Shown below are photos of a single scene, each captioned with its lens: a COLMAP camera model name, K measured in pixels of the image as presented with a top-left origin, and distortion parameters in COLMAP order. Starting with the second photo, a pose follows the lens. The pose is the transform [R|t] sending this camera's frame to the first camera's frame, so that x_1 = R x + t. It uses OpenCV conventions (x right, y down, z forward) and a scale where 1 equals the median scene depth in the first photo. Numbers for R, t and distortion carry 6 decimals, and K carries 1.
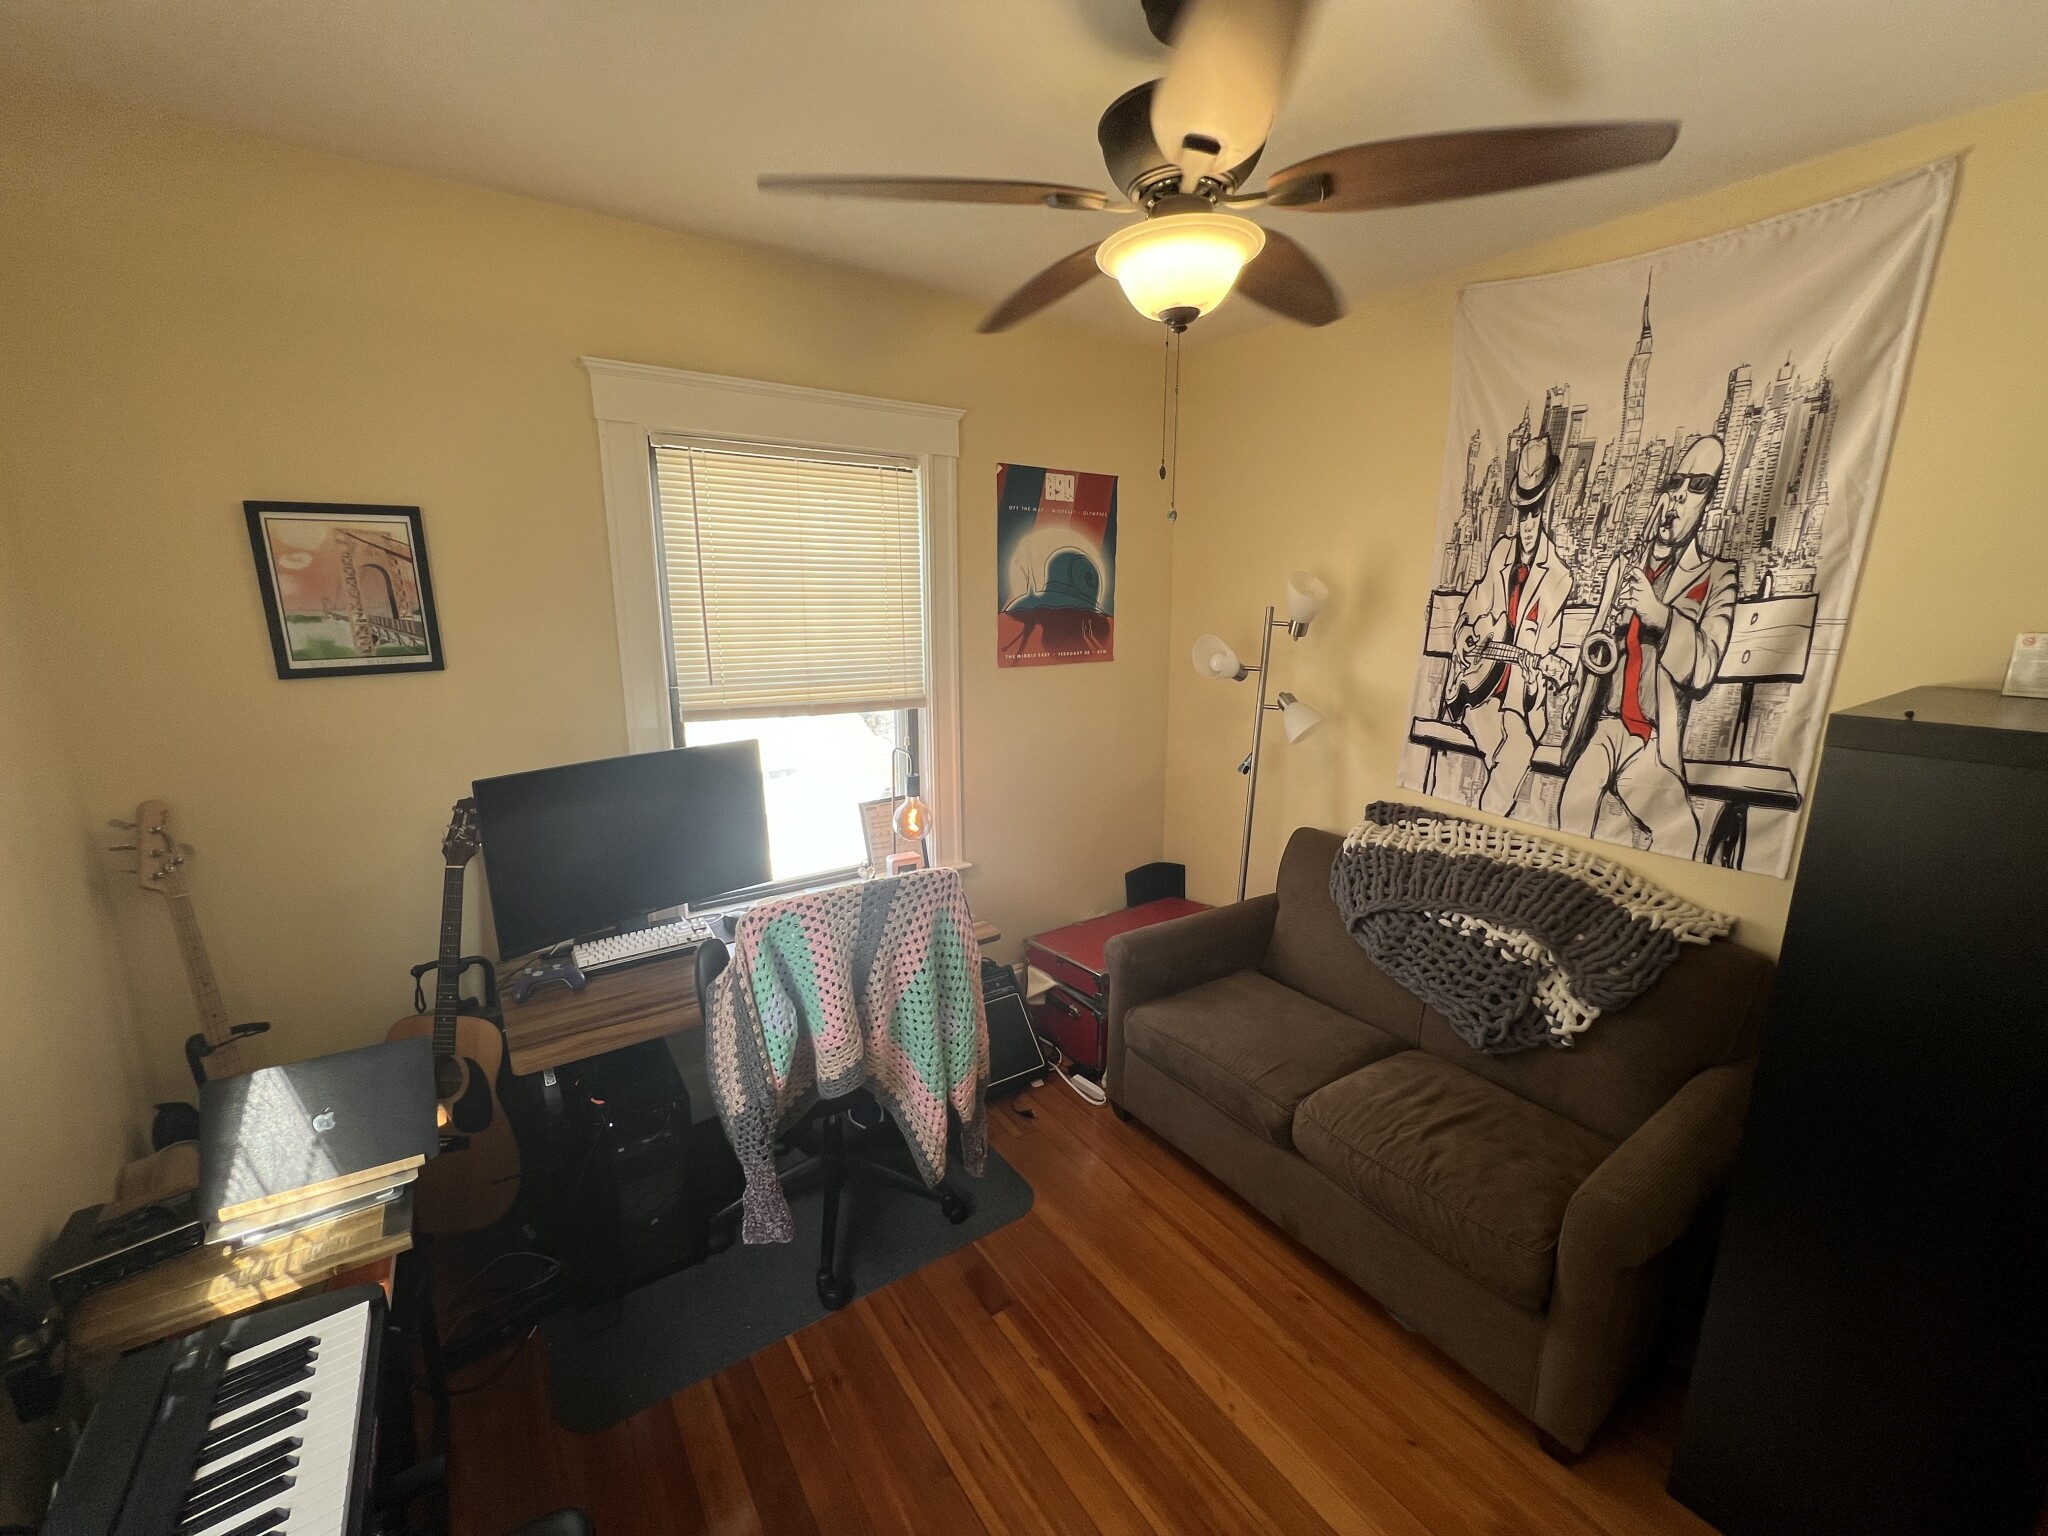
lens RADIAL K [[820.1, 0, 1020.7], [0, 820.1, 767.0], [0, 0, 1]] dist [-0.002378, -0.000190]
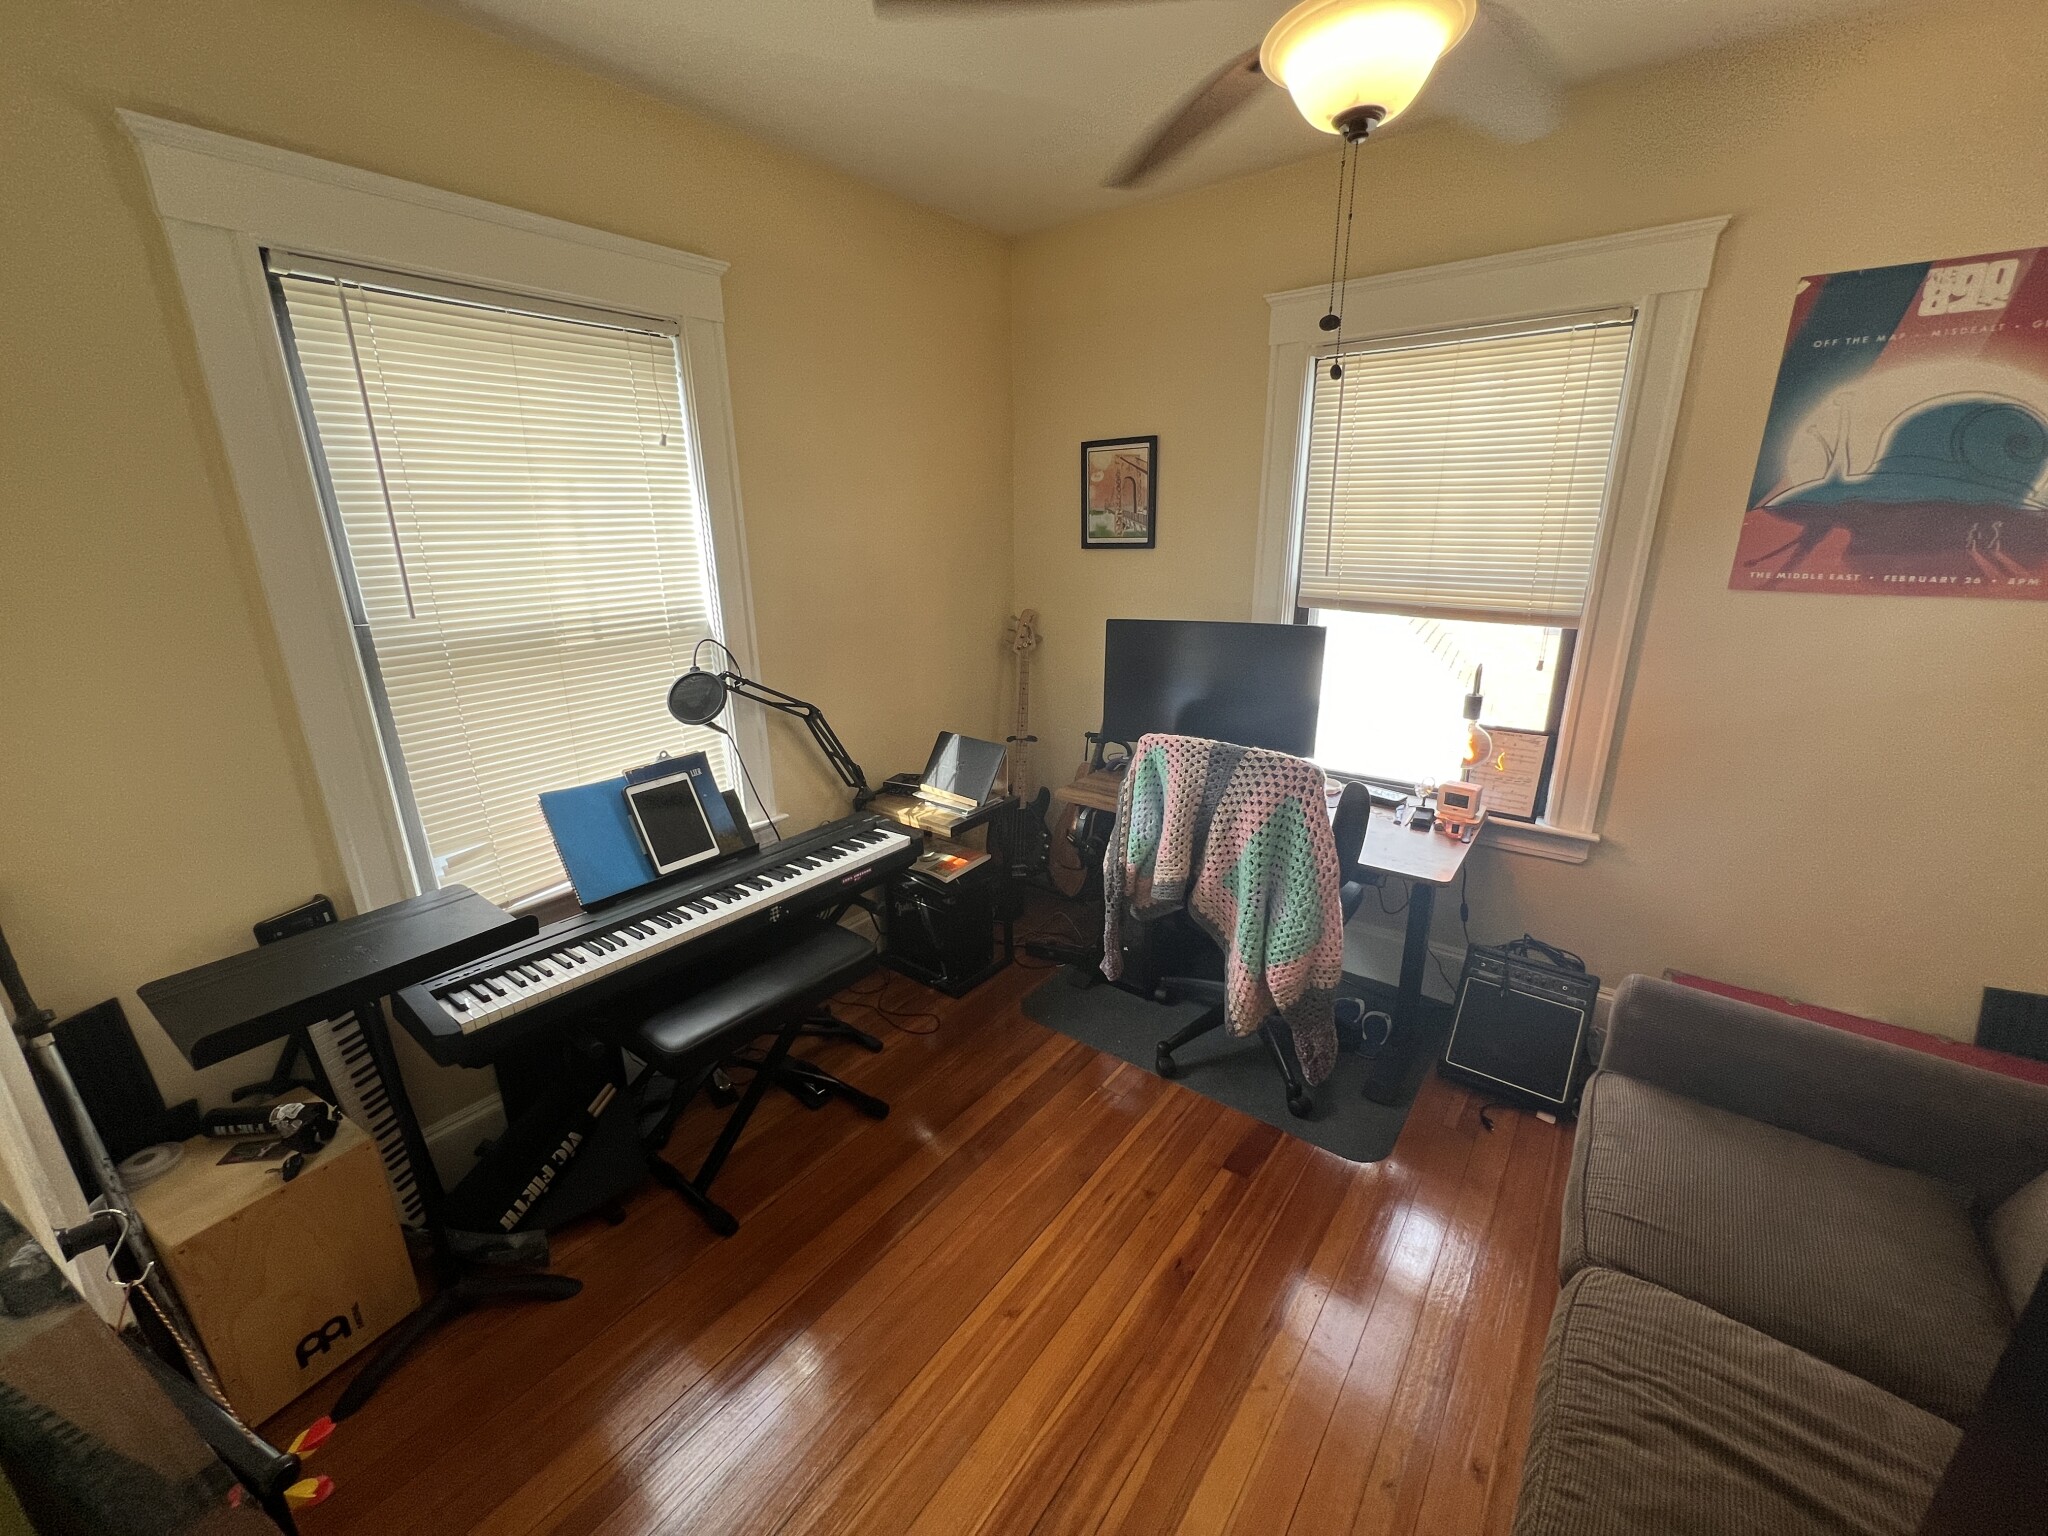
lens RADIAL K [[820.1, 0, 1020.7], [0, 820.1, 767.0], [0, 0, 1]] dist [-0.002378, -0.000190]
pose [[0.308840, 0.274238, -0.910720, 0.622205], [-0.187725, 0.956270, 0.224293, -0.025510], [0.932404, 0.101695, 0.346816, 0.275172]]
